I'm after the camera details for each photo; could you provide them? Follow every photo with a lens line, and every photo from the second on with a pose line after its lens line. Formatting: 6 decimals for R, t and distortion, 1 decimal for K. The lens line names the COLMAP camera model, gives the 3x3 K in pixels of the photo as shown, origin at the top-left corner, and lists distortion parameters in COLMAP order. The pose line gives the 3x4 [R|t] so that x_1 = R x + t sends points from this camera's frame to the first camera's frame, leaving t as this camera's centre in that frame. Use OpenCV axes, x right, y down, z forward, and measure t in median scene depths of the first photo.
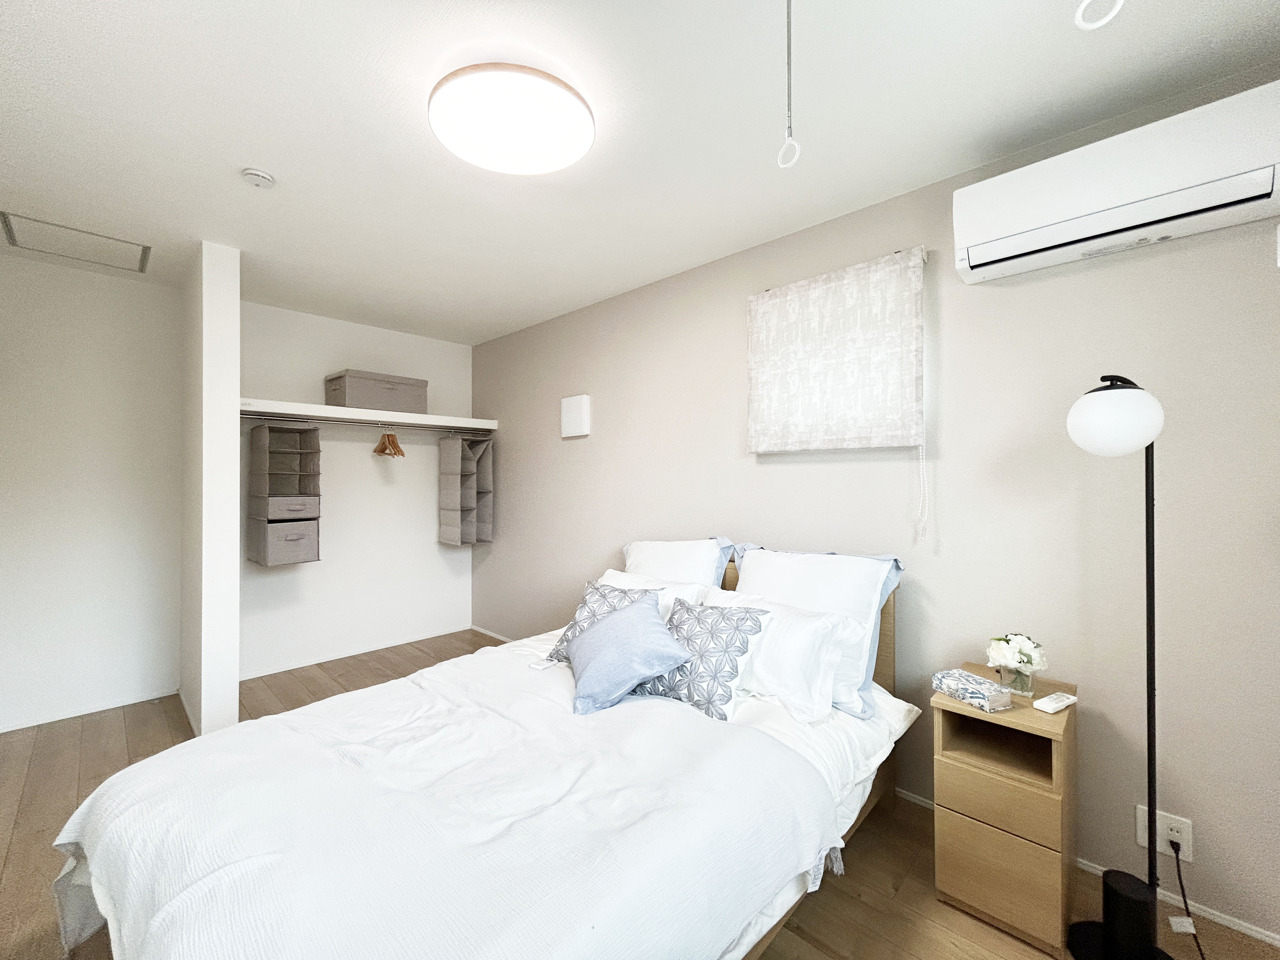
lens RADIAL K [[513.0, 0, 642.1], [0, 513.0, 478.3], [0, 0, 1]] dist [-0.000787, -0.000250]
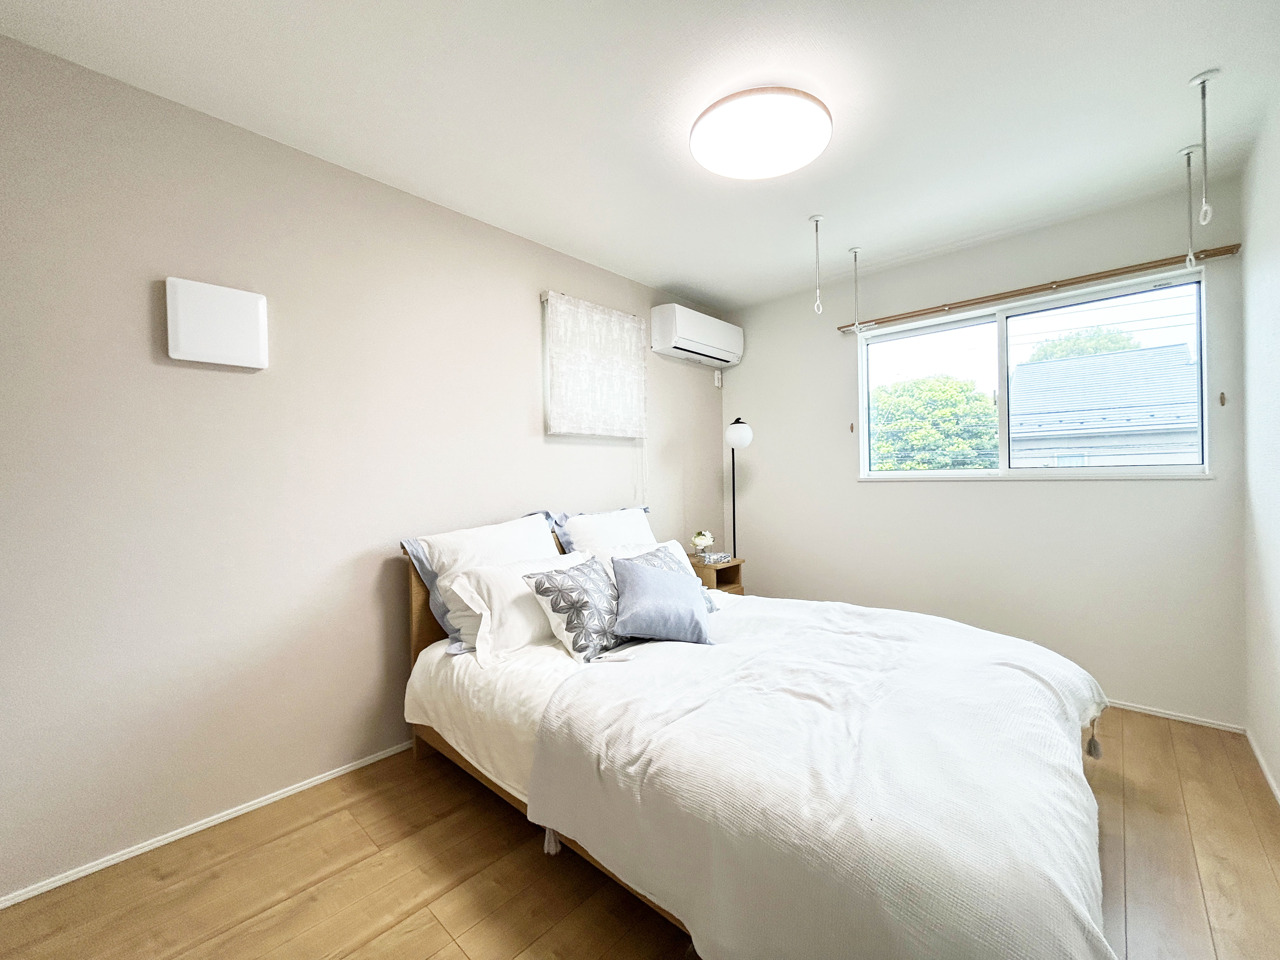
lens RADIAL K [[513.0, 0, 642.1], [0, 513.0, 478.3], [0, 0, 1]] dist [-0.000787, -0.000250]
pose [[-0.007606, -0.011153, 0.999909, -1.012637], [0.002520, 0.999934, 0.011172, 0.042412], [-0.999968, 0.002604, -0.007577, 0.911027]]
